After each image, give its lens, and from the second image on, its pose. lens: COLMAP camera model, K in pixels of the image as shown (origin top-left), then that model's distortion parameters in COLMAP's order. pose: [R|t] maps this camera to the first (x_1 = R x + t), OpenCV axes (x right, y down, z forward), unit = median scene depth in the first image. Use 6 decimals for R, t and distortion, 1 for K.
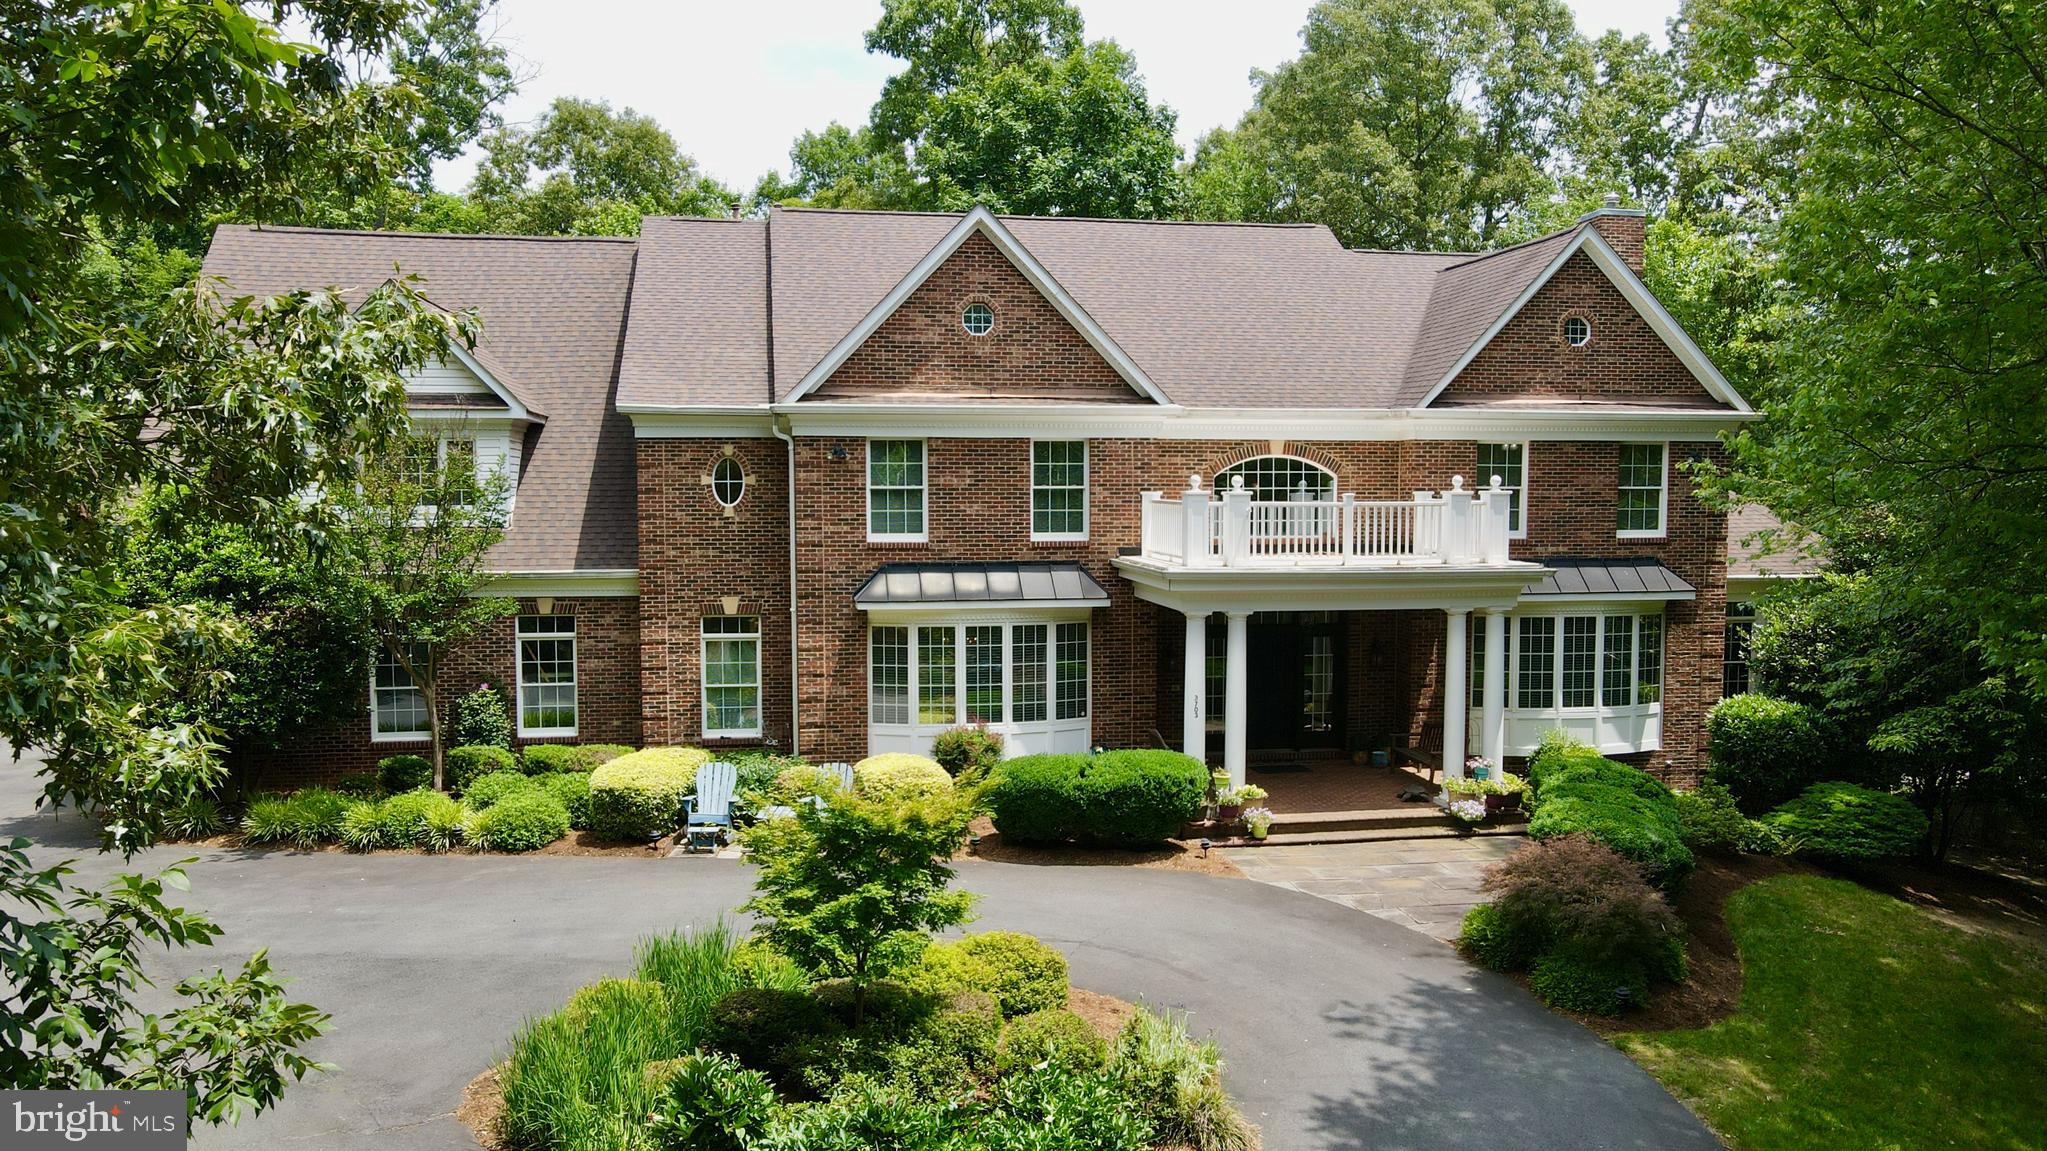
lens RADIAL K [[1517.6, 0, 1023.5], [0, 1517.6, 575.5], [0, 0, 1]] dist [-0.002708, 0.006512]
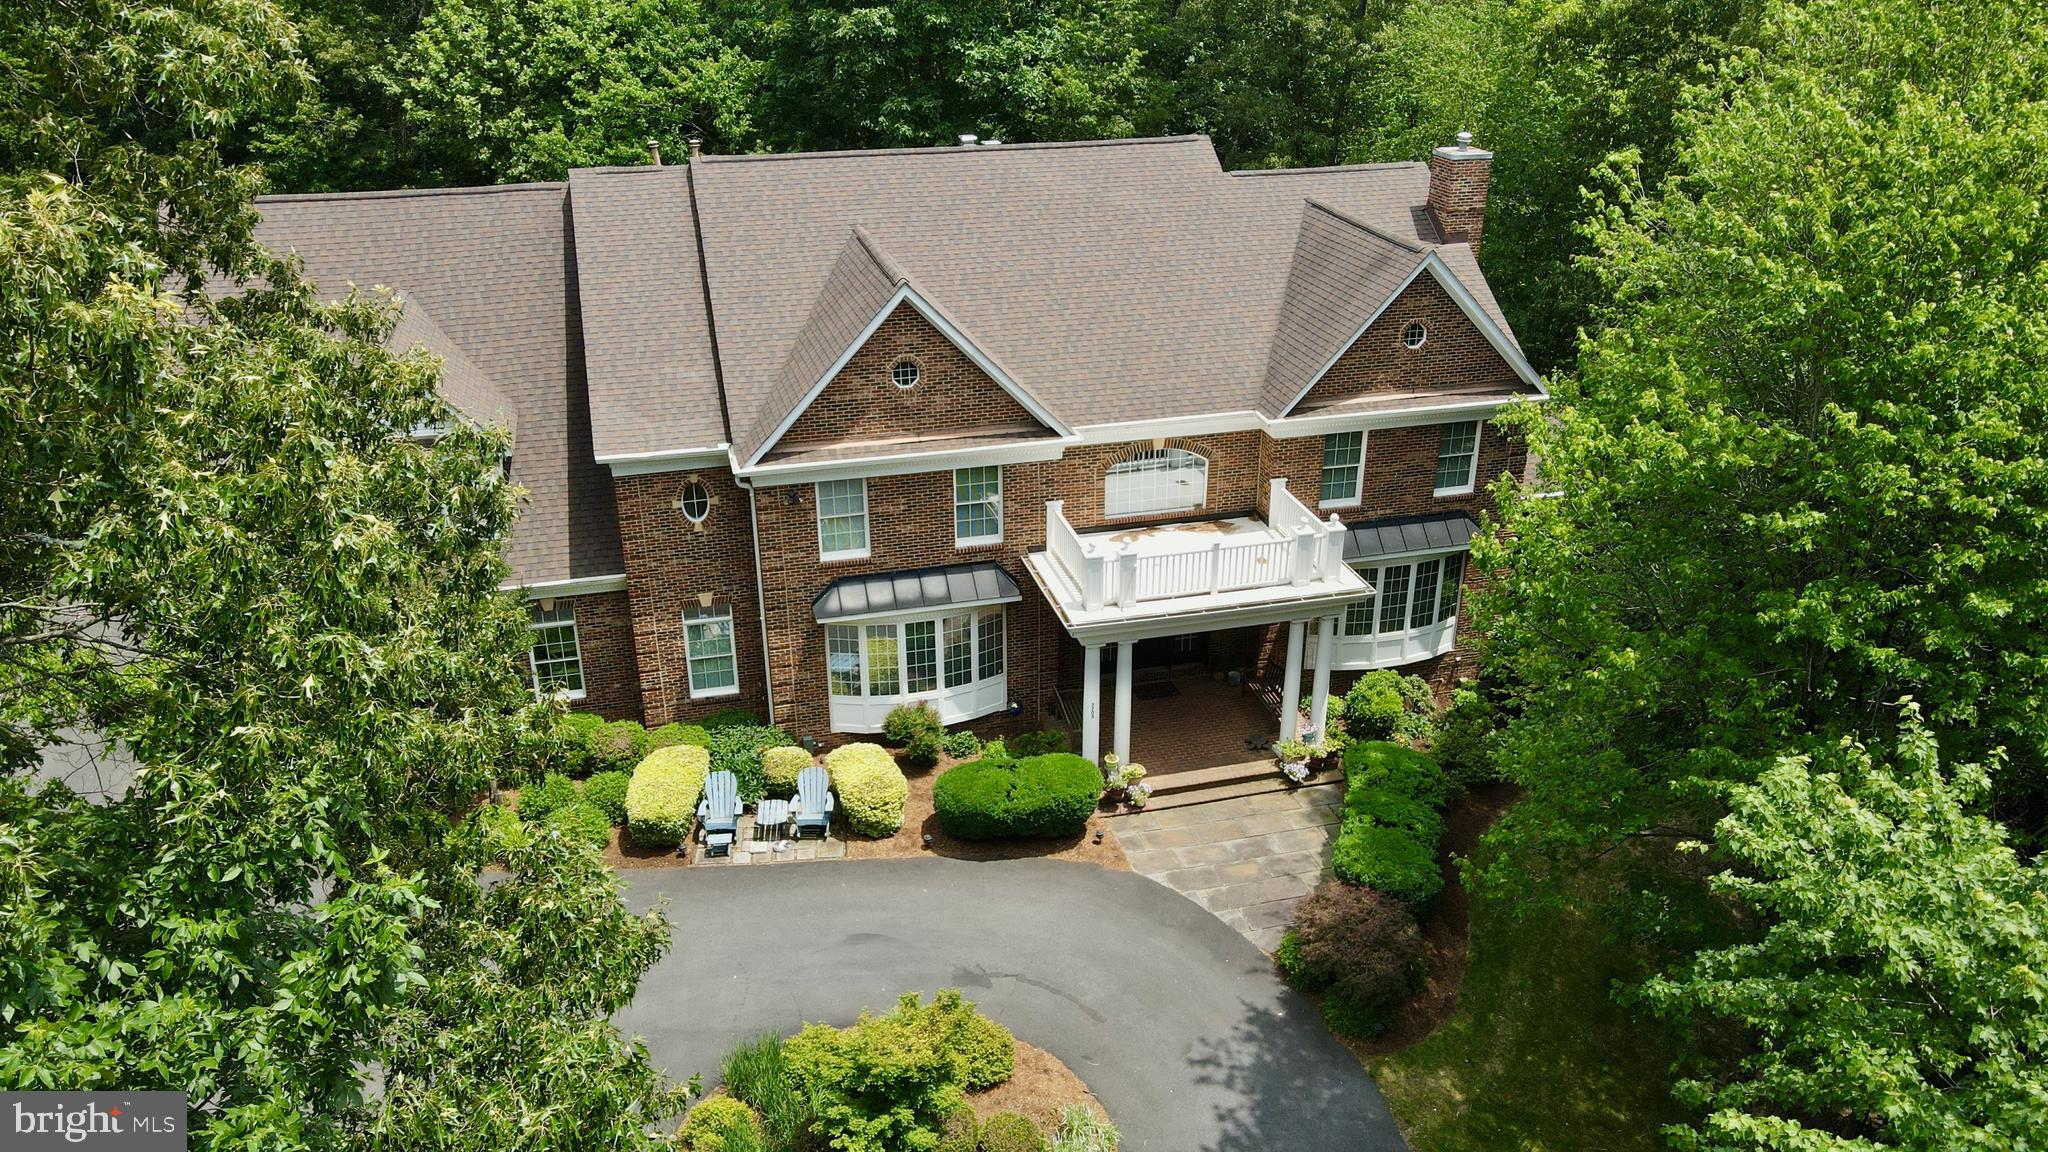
lens RADIAL K [[1518.3, 0, 1024.0], [0, 1518.3, 576.0], [0, 0, 1]] dist [-0.002708, 0.006512]
pose [[0.996168, -0.039200, 0.078189, -0.036552], [0.008645, 0.933693, 0.357969, -0.438011], [-0.087037, -0.355921, 0.930454, -0.137078]]
